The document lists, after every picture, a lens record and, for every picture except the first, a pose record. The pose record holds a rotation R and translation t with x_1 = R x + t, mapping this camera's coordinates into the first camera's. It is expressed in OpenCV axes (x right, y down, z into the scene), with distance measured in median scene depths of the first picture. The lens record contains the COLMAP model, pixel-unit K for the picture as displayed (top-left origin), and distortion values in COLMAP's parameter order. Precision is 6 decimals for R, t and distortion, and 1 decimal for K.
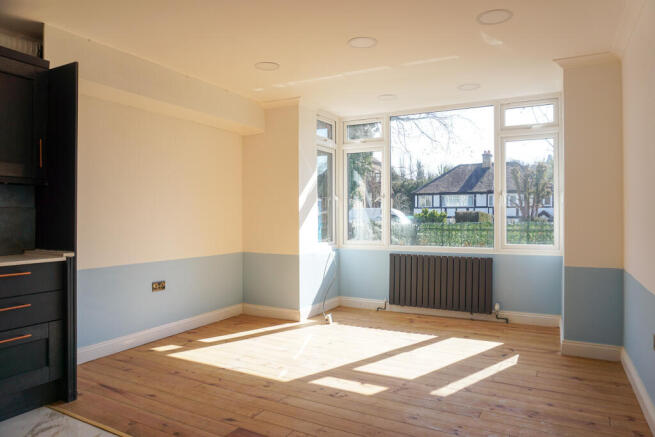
lens RADIAL K [[436.8, 0, 328.4], [0, 436.8, 220.1], [0, 0, 1]] dist [-0.048805, 0.027868]
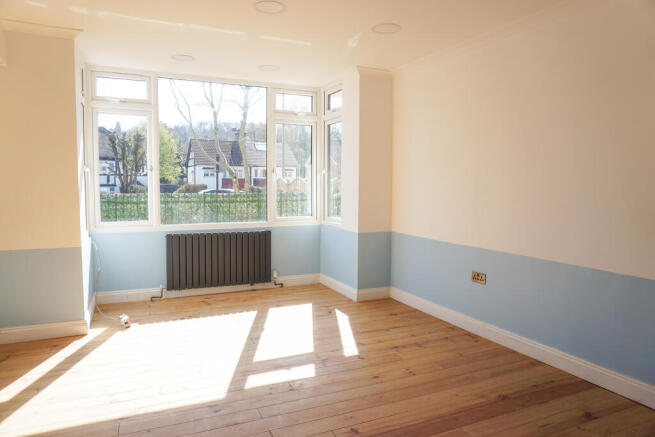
lens RADIAL K [[436.8, 0, 327.3], [0, 436.8, 217.6], [0, 0, 1]] dist [-0.048805, 0.027868]
pose [[0.599757, -0.056025, 0.798219, -0.370717], [0.000078, 0.997550, 0.069957, -0.019713], [-0.800182, -0.041895, 0.598292, 0.211667]]
